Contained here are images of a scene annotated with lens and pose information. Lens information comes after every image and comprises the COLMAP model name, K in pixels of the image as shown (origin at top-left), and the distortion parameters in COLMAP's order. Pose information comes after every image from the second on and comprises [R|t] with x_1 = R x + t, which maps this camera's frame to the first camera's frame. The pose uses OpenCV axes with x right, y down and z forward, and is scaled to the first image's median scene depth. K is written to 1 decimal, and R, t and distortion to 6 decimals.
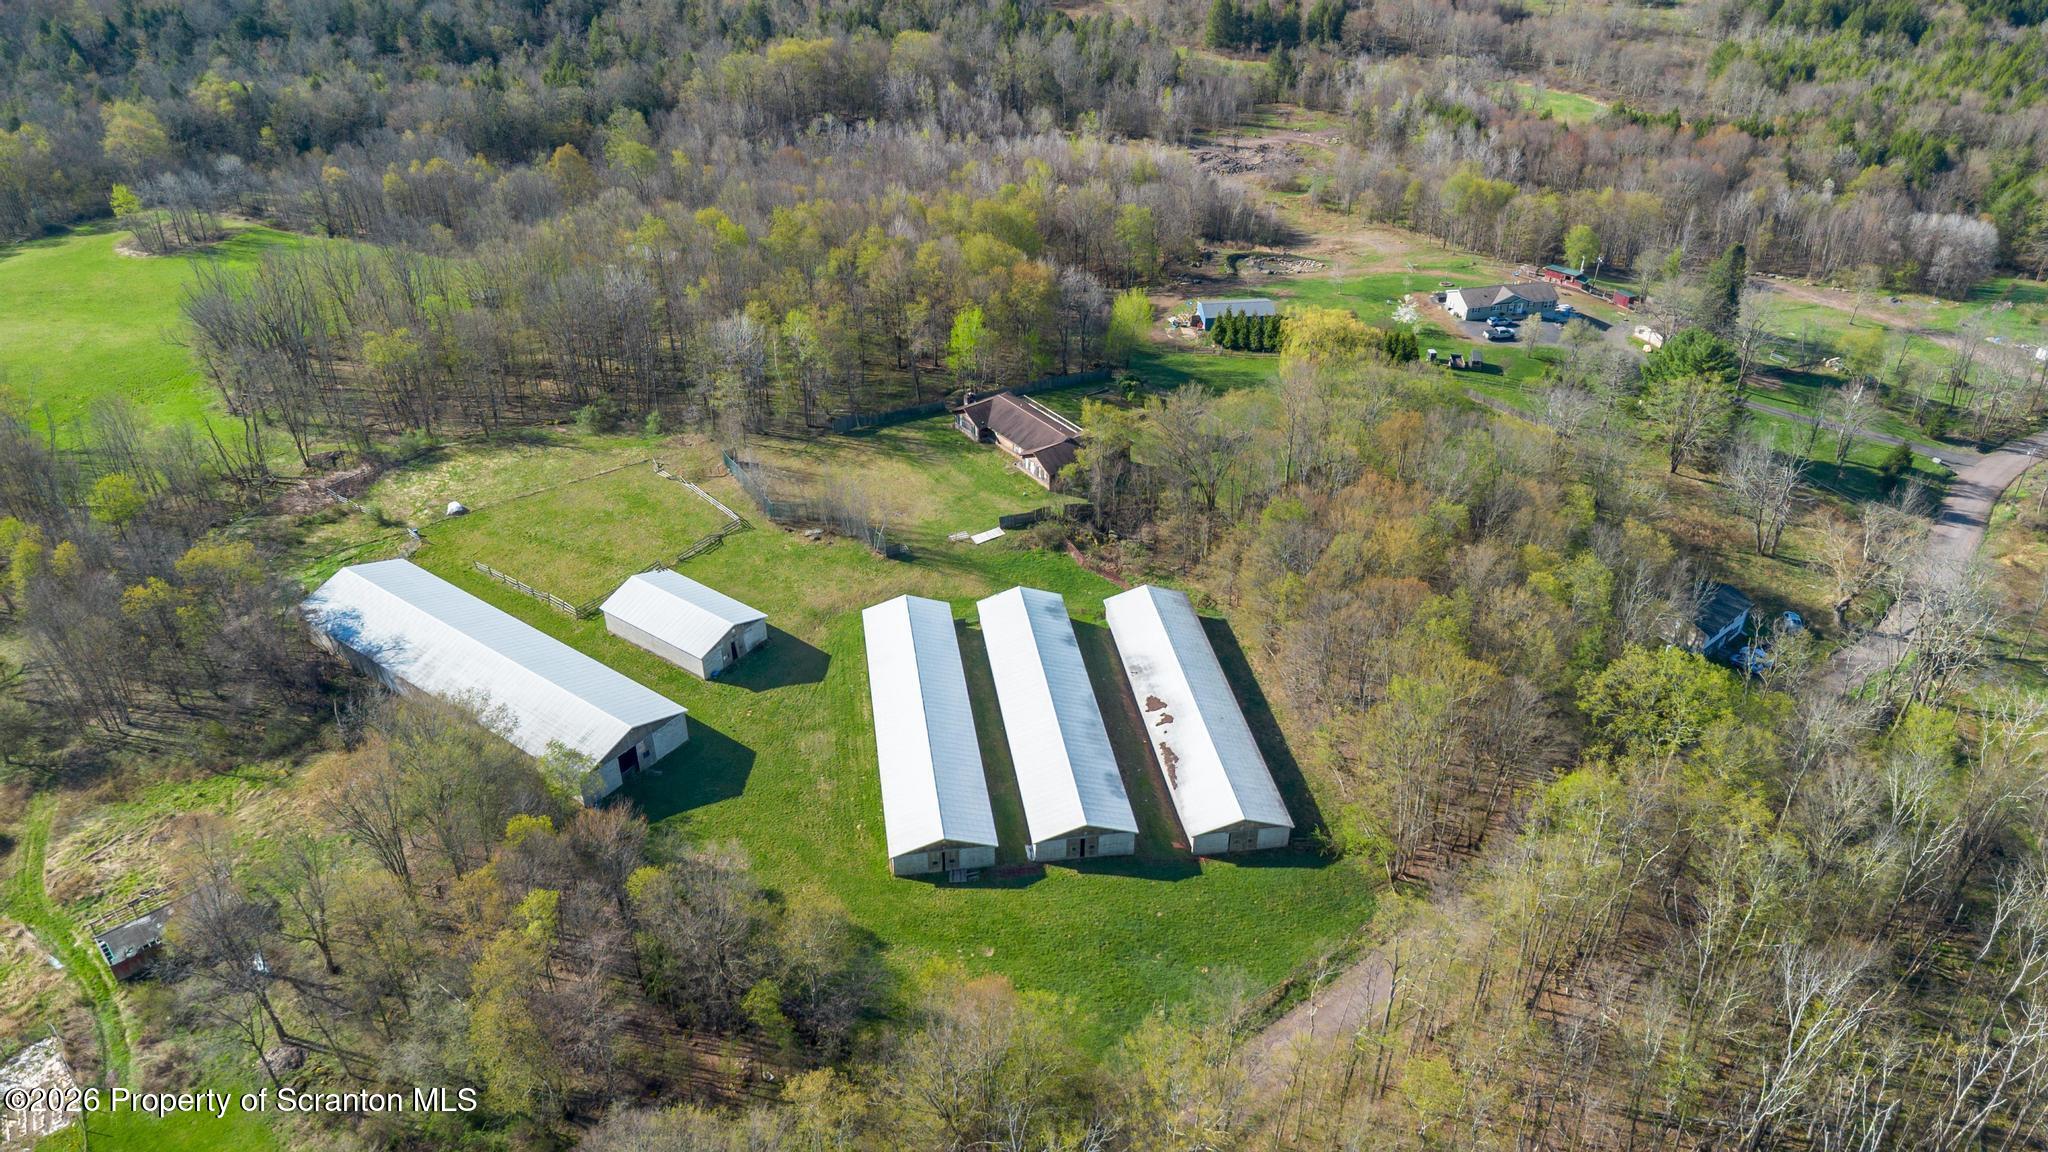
lens RADIAL K [[1445.0, 0, 1027.5], [0, 1445.0, 577.4], [0, 0, 1]] dist [0.042194, -0.018299]
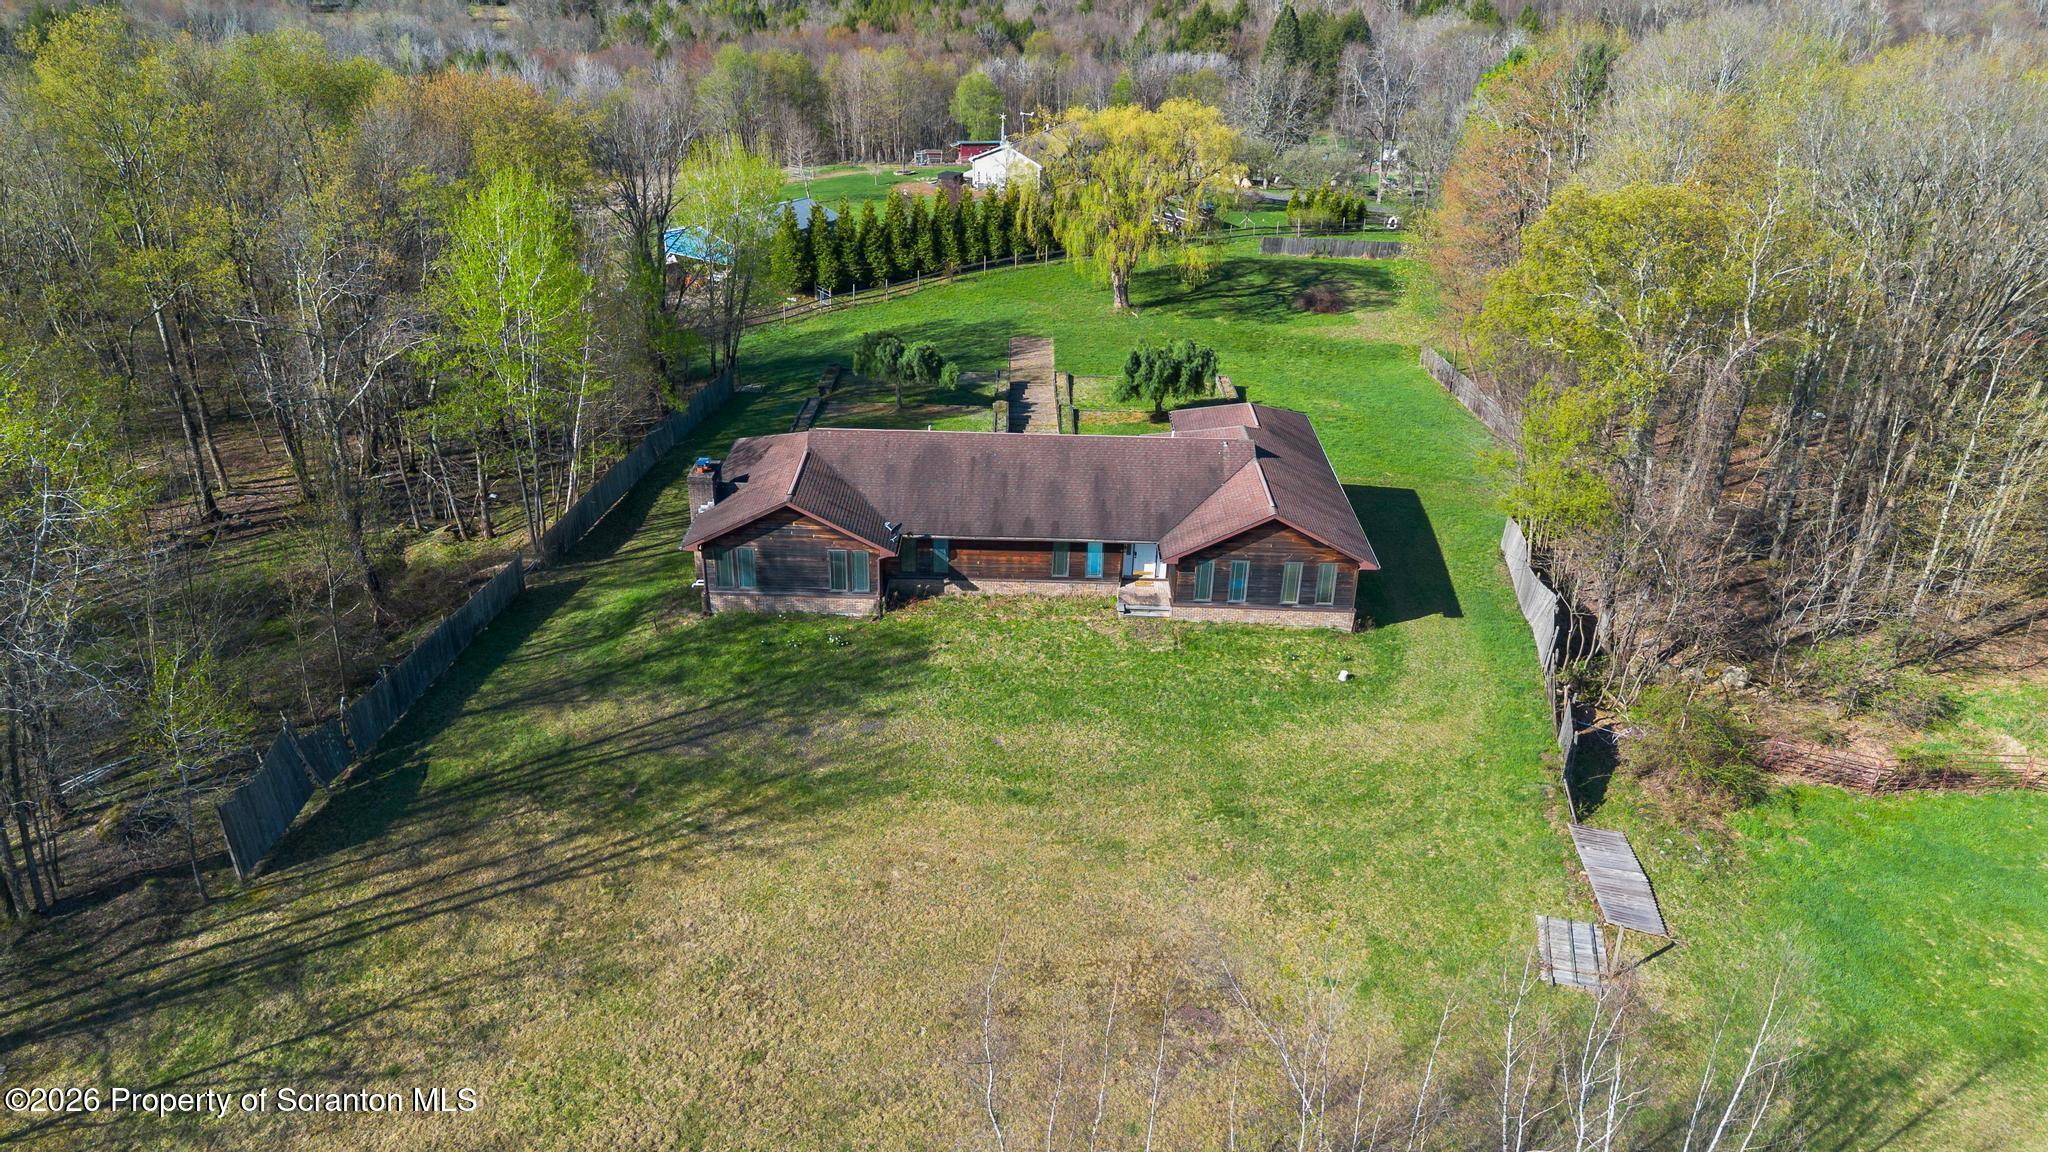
lens RADIAL K [[1445.0, 0, 1036.3], [0, 1445.0, 585.8], [0, 0, 1]] dist [0.042194, -0.018299]
pose [[0.601481, -0.337699, 0.724002, -0.214231], [0.413203, 0.907132, 0.079839, -0.117159], [-0.683727, 0.251138, 0.685161, 0.900363]]
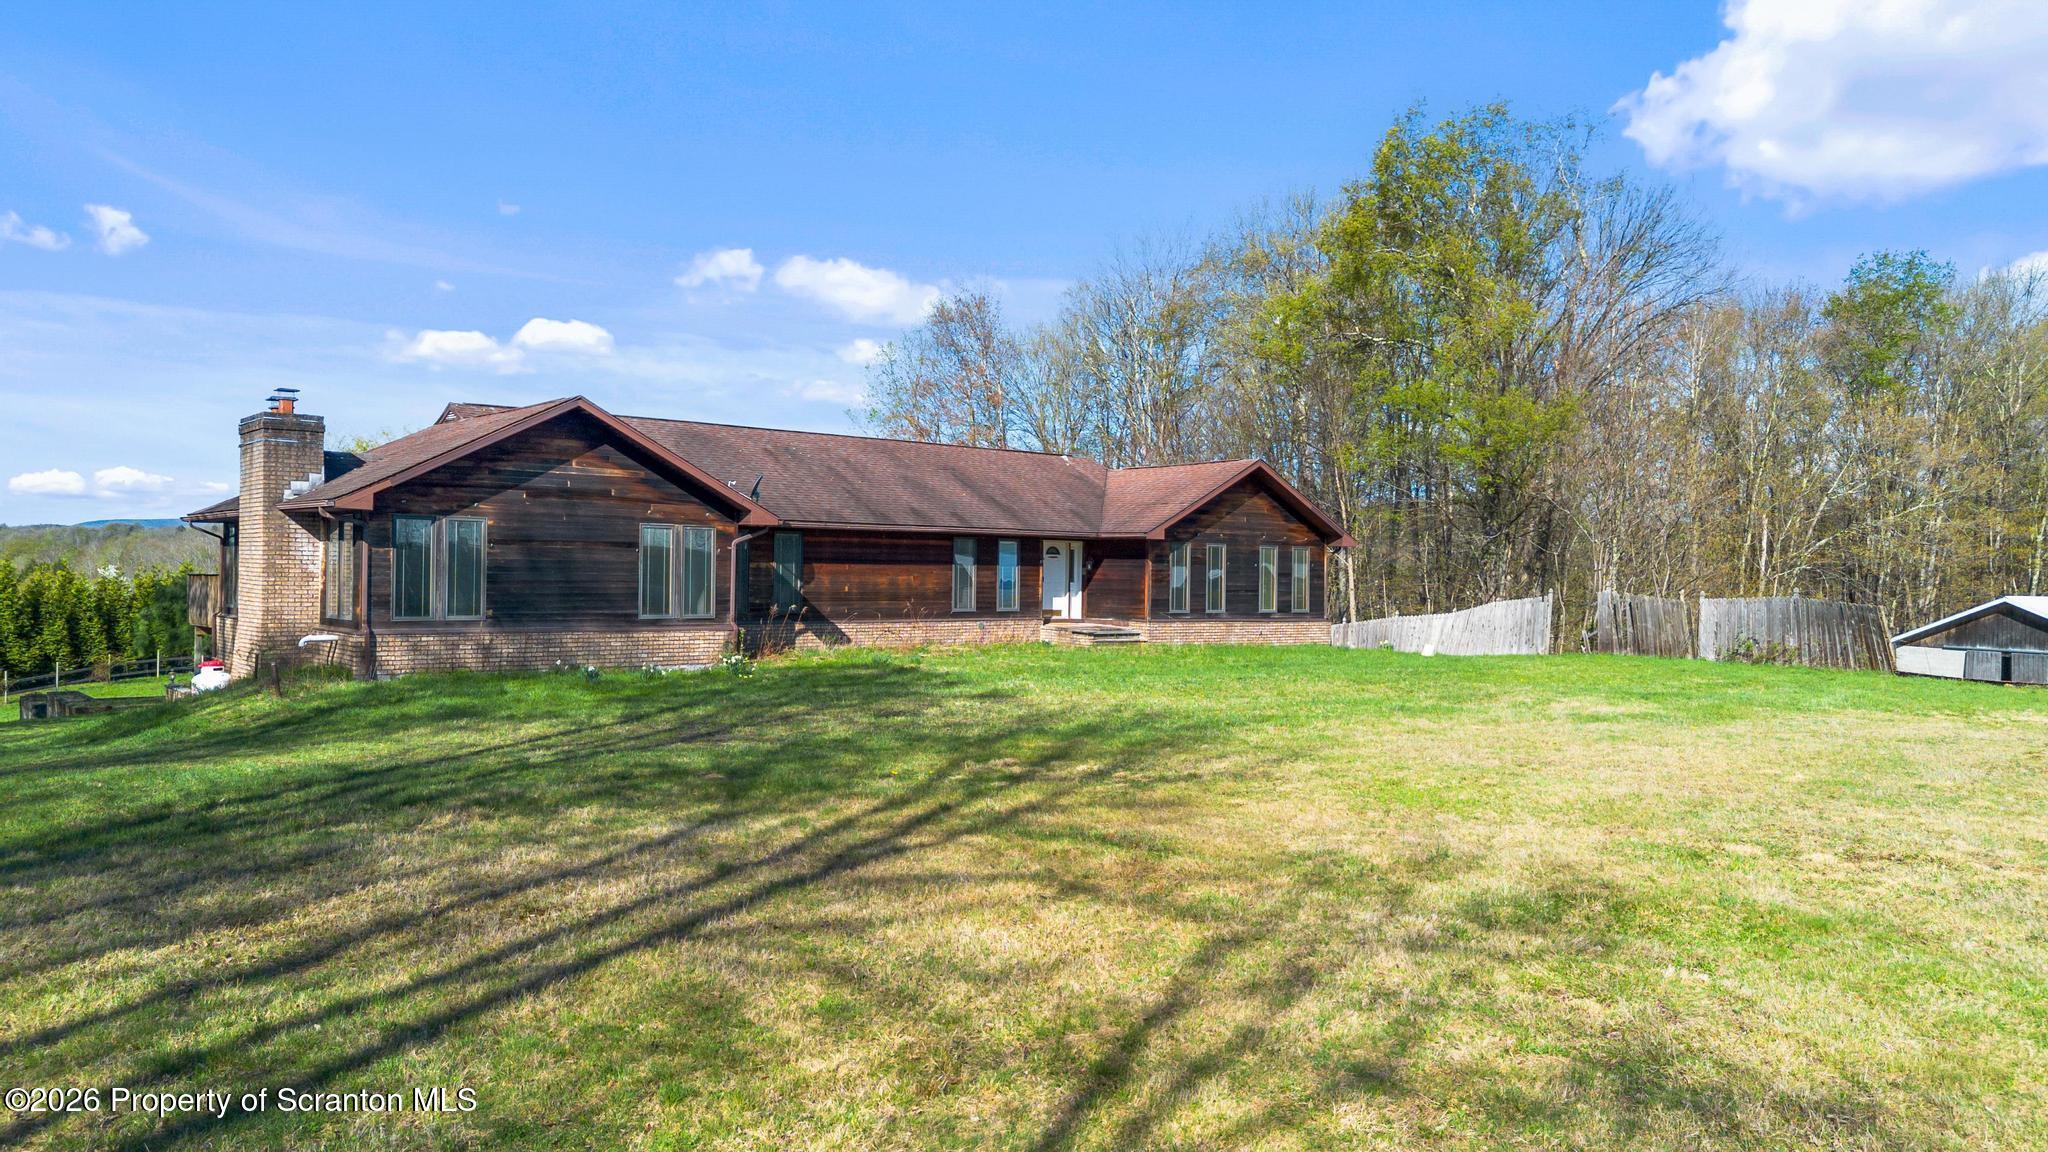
lens RADIAL K [[1445.0, 0, 1022.9], [0, 1445.0, 661.4], [0, 0, 1]] dist [0.042194, -0.018299]
pose [[-0.048065, -0.058449, 0.997133, -0.175260], [0.538233, 0.839439, 0.075150, -0.098664], [-0.841425, 0.540301, -0.008888, 1.085168]]
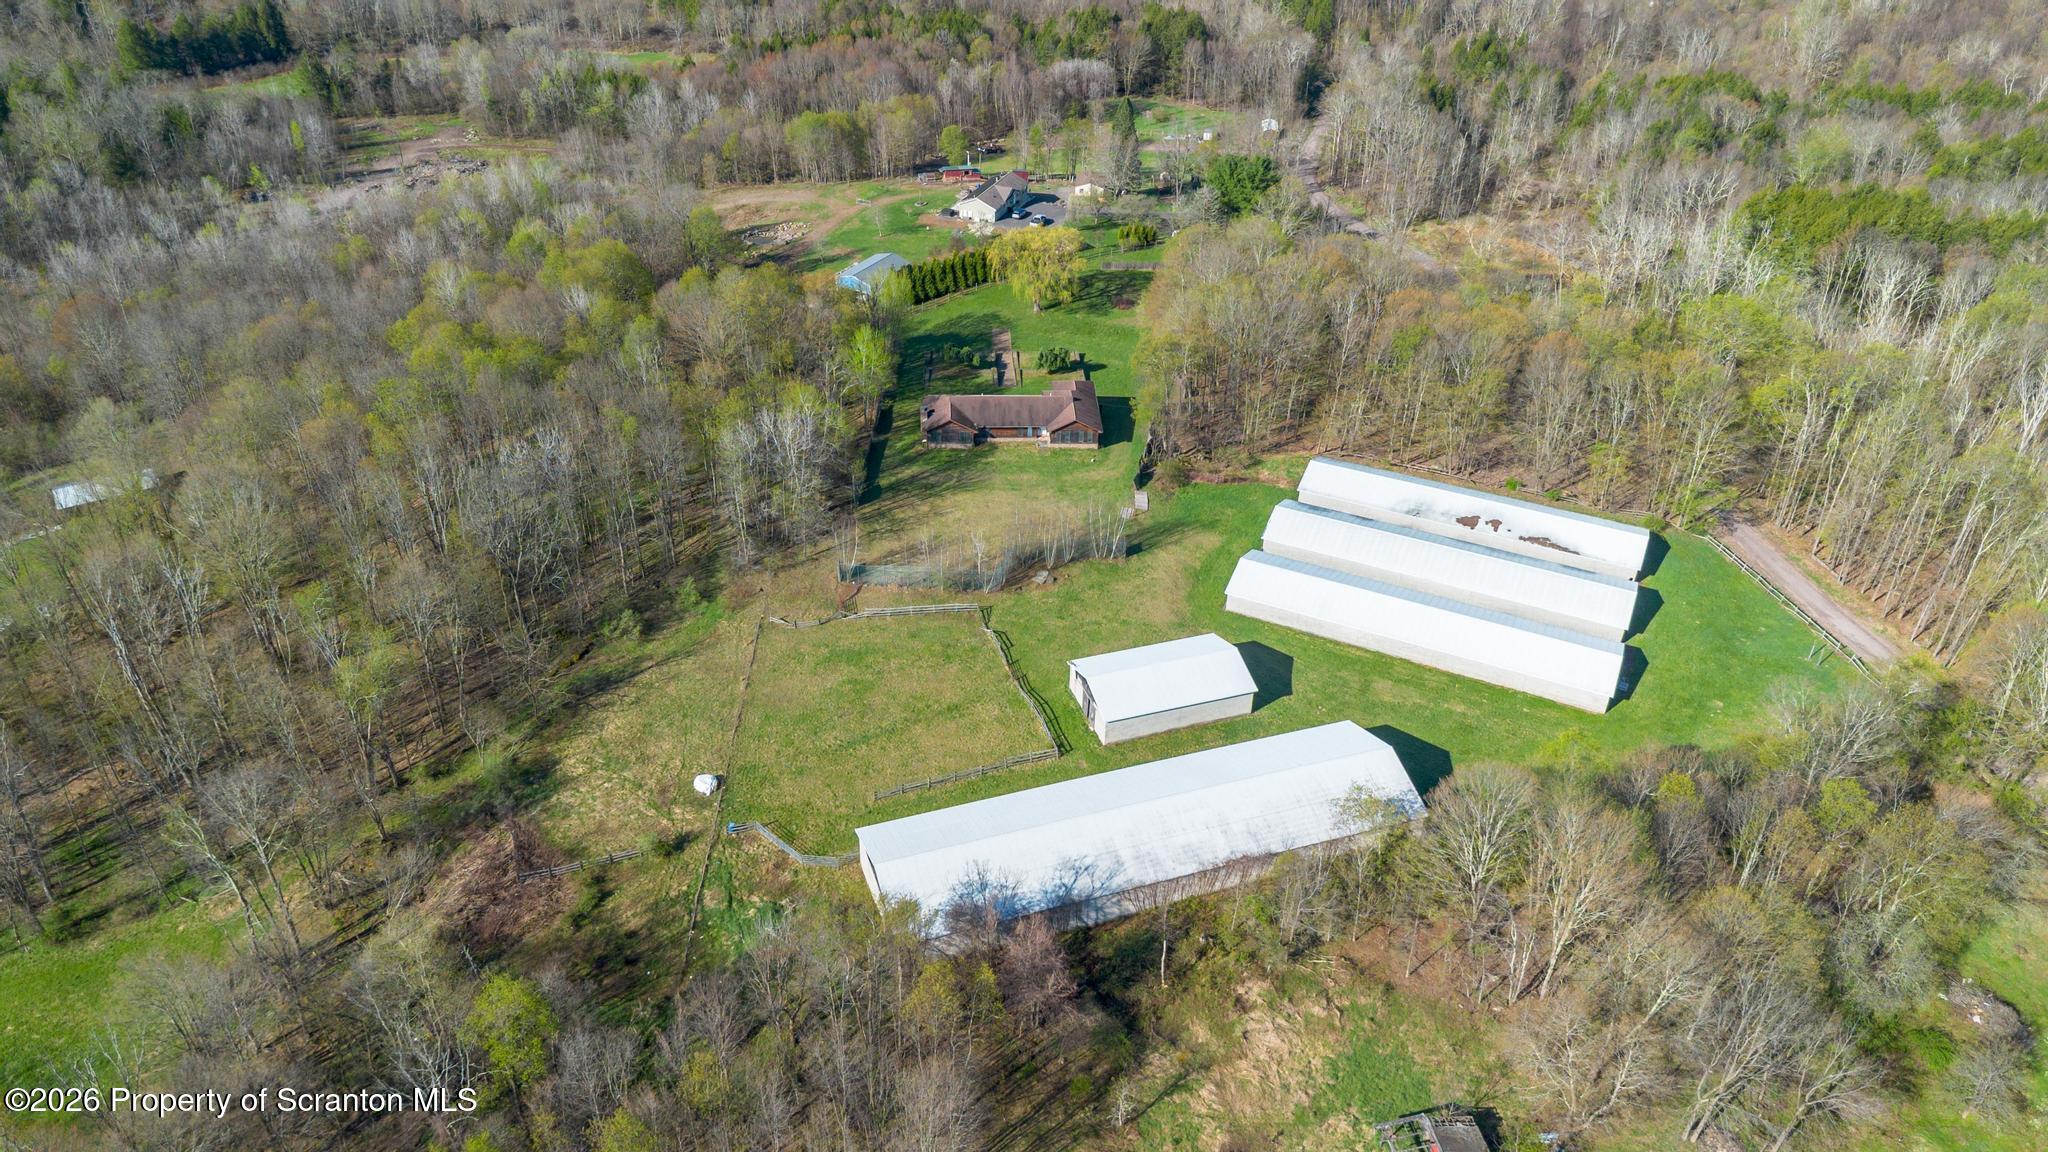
lens RADIAL K [[1445.0, 0, 1017.4], [0, 1445.0, 571.1], [0, 0, 1]] dist [0.042194, -0.018299]
pose [[0.565411, -0.442913, 0.695800, -0.775700], [0.434490, 0.876994, 0.205183, -0.223642], [-0.701091, 0.186306, 0.688303, 0.392880]]
